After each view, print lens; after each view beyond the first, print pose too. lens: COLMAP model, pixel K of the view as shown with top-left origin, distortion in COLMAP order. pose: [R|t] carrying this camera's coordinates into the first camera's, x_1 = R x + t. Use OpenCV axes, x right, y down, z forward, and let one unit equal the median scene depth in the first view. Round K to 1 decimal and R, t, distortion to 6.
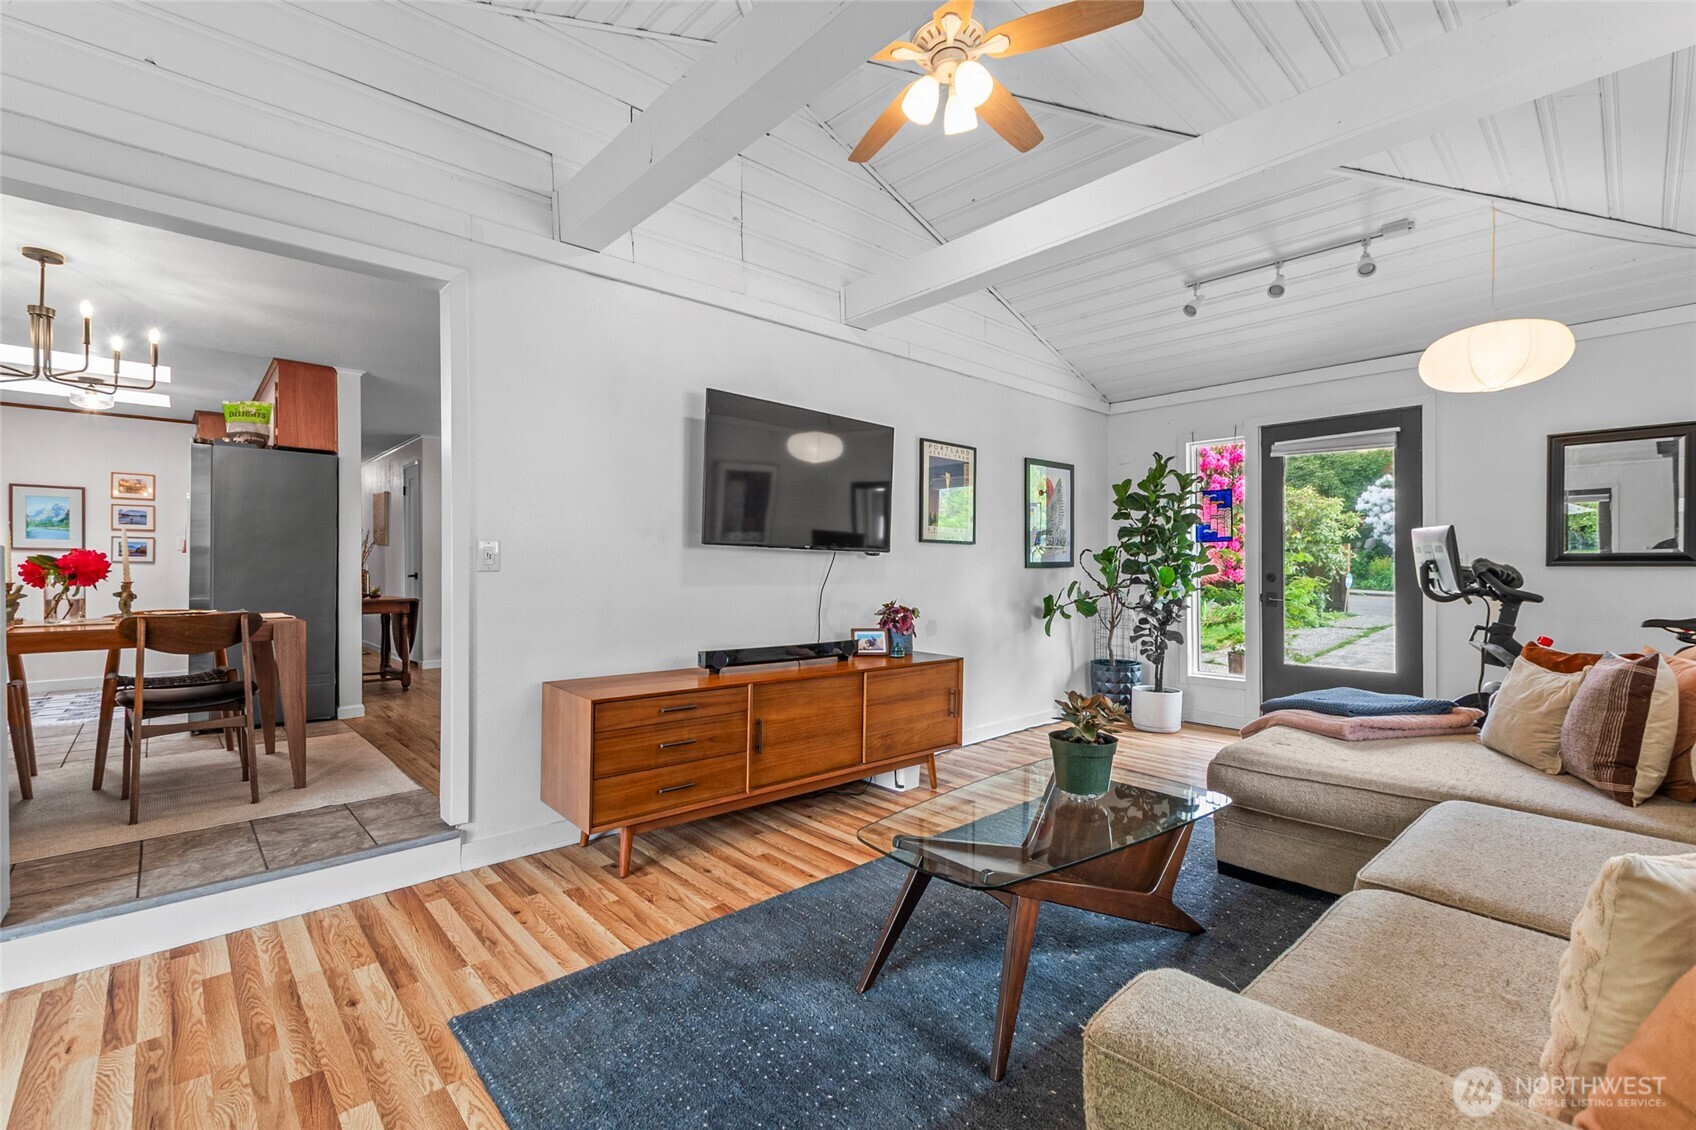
lens RADIAL K [[734.9, 0, 857.6], [0, 734.9, 570.1], [0, 0, 1]] dist [0.006786, -0.000082]
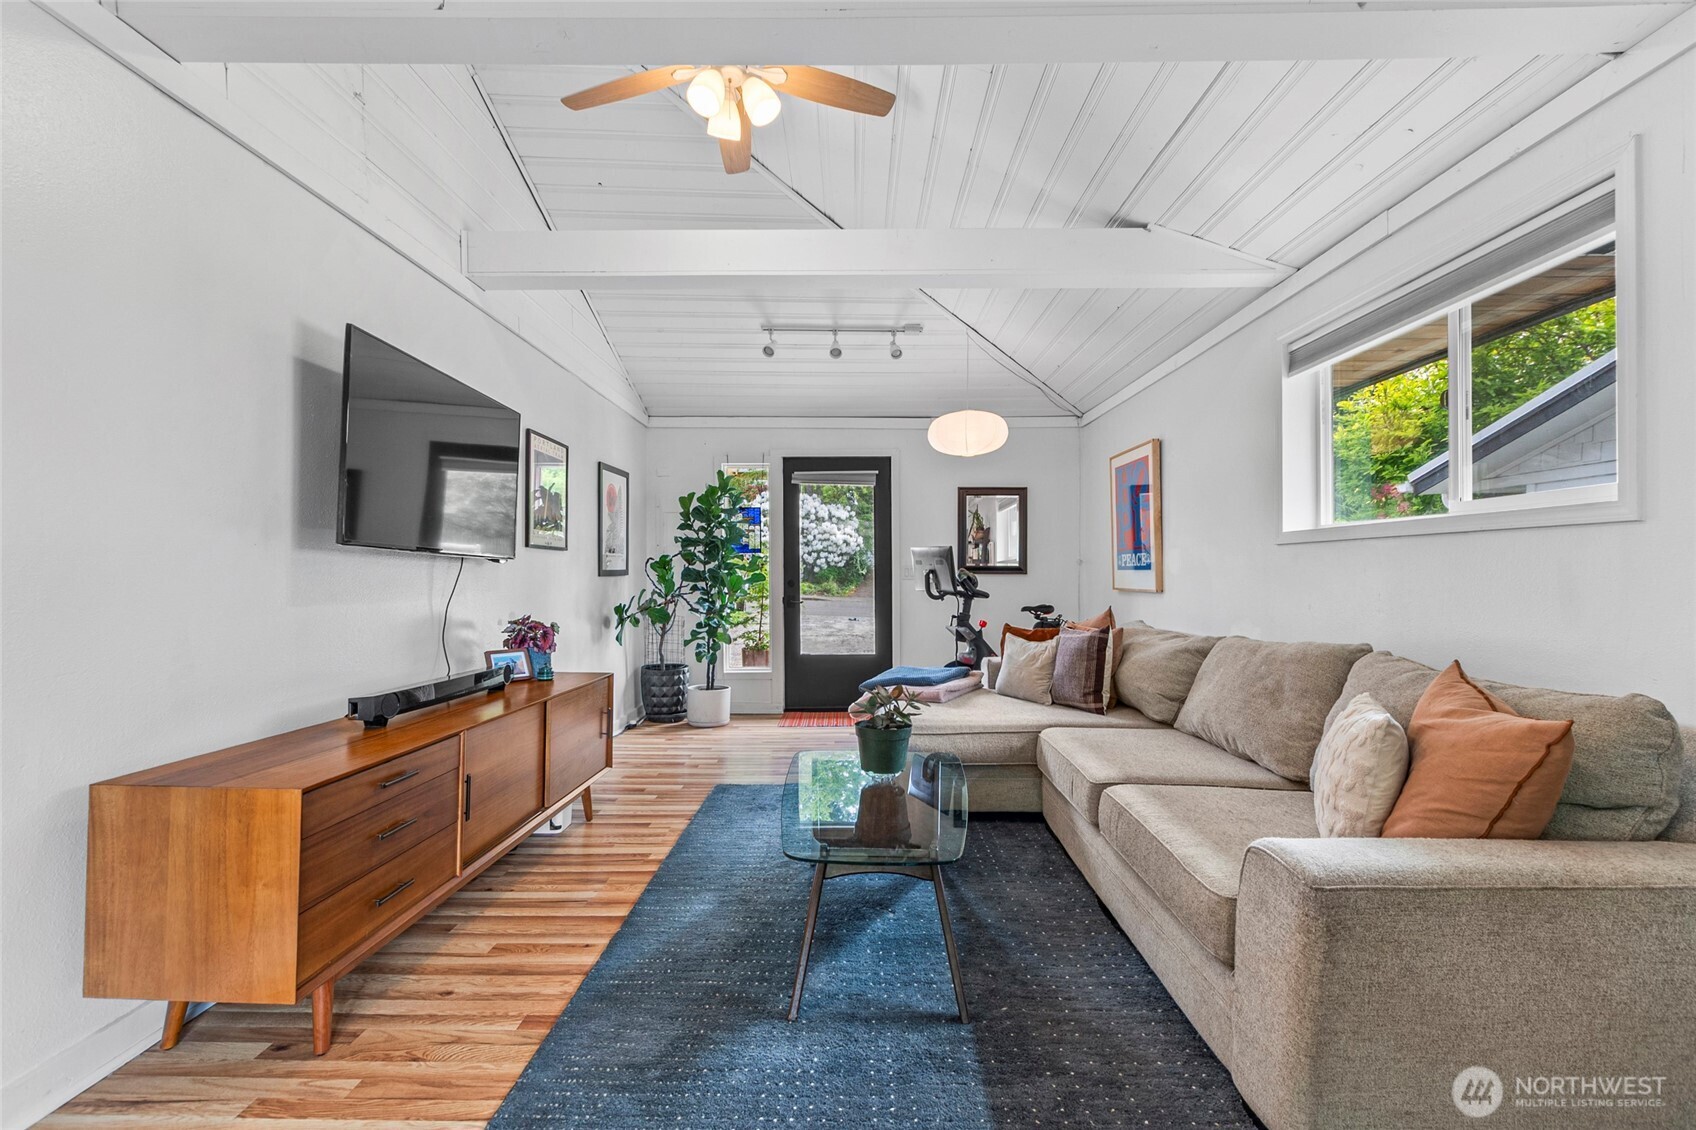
lens RADIAL K [[730.4, 0, 848.0], [0, 730.4, 569.0], [0, 0, 1]] dist [0.001950, -0.000907]
pose [[0.688871, 0.003368, 0.724876, -0.351135], [0.004454, 0.999951, -0.008879, -0.003621], [-0.724870, 0.009344, 0.688822, 0.158053]]
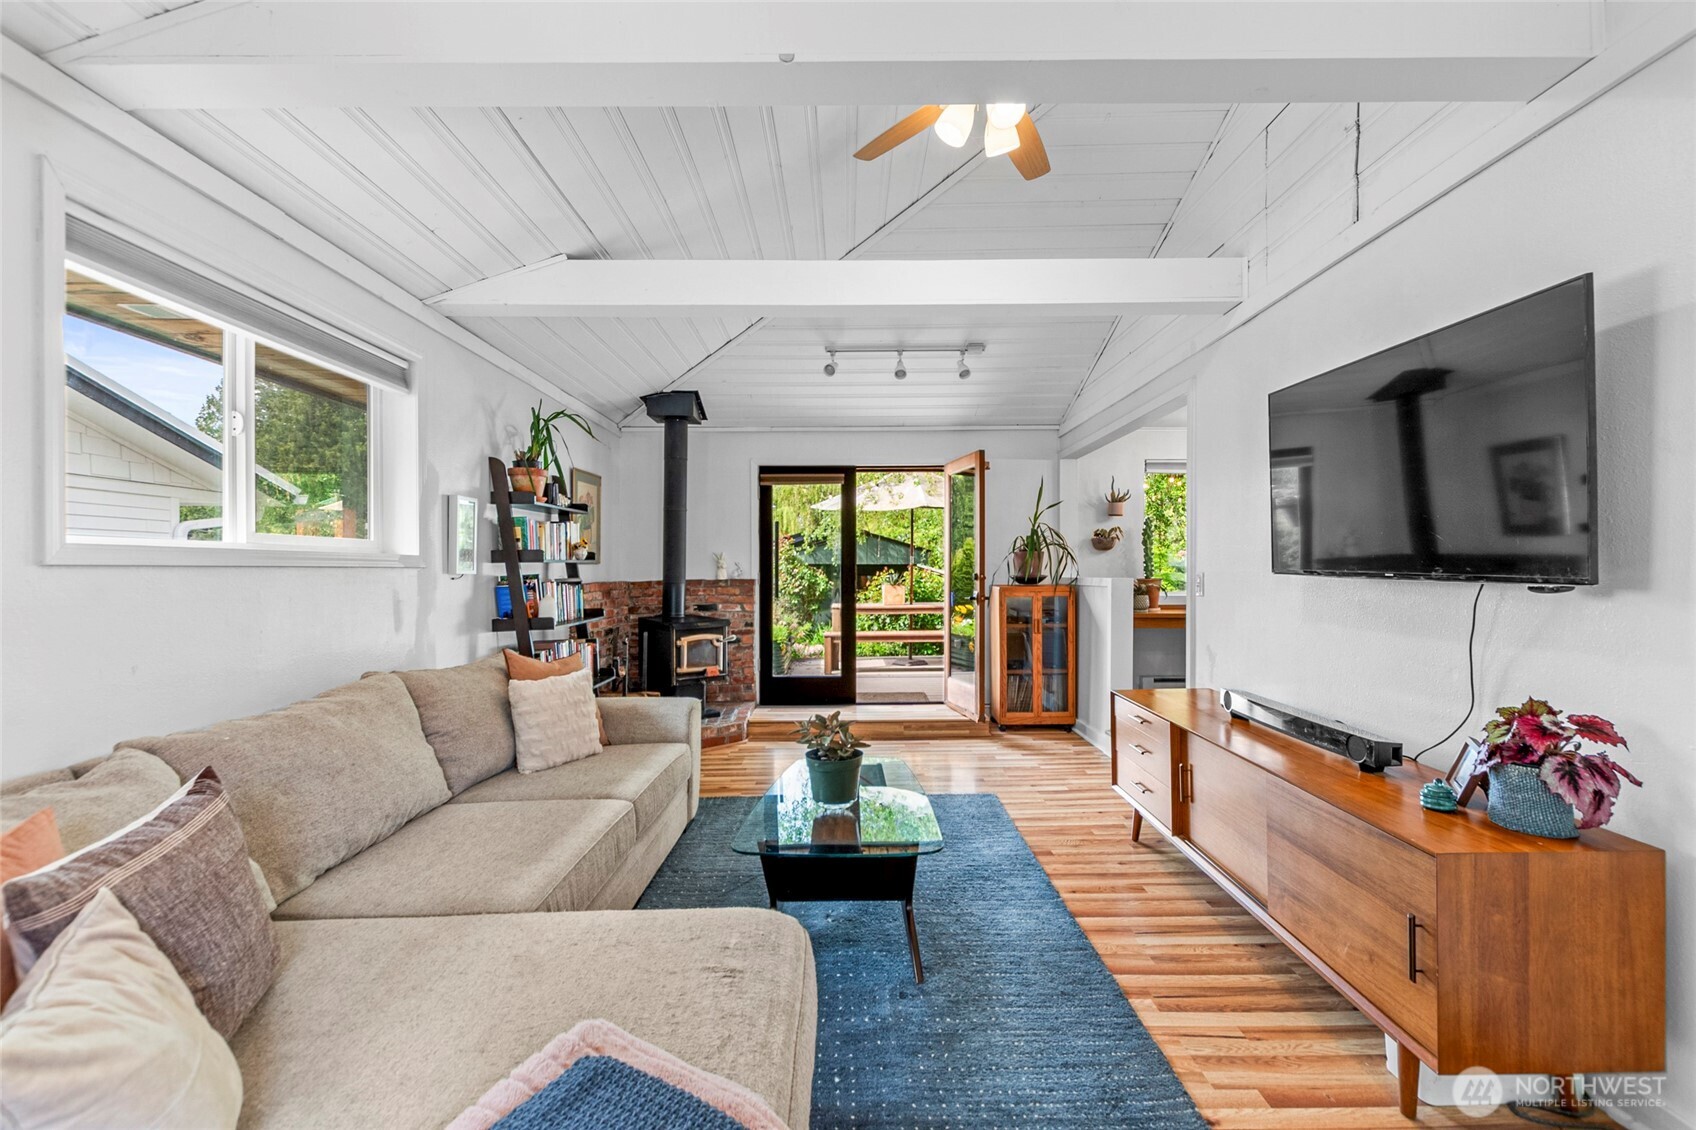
lens RADIAL K [[734.9, 0, 857.6], [0, 734.9, 570.1], [0, 0, 1]] dist [0.006786, -0.000082]
pose [[-0.670980, 0.002330, -0.741472, 0.703949], [0.000486, 0.999996, 0.002702, -0.038282], [0.741475, 0.001453, -0.670979, 1.121941]]
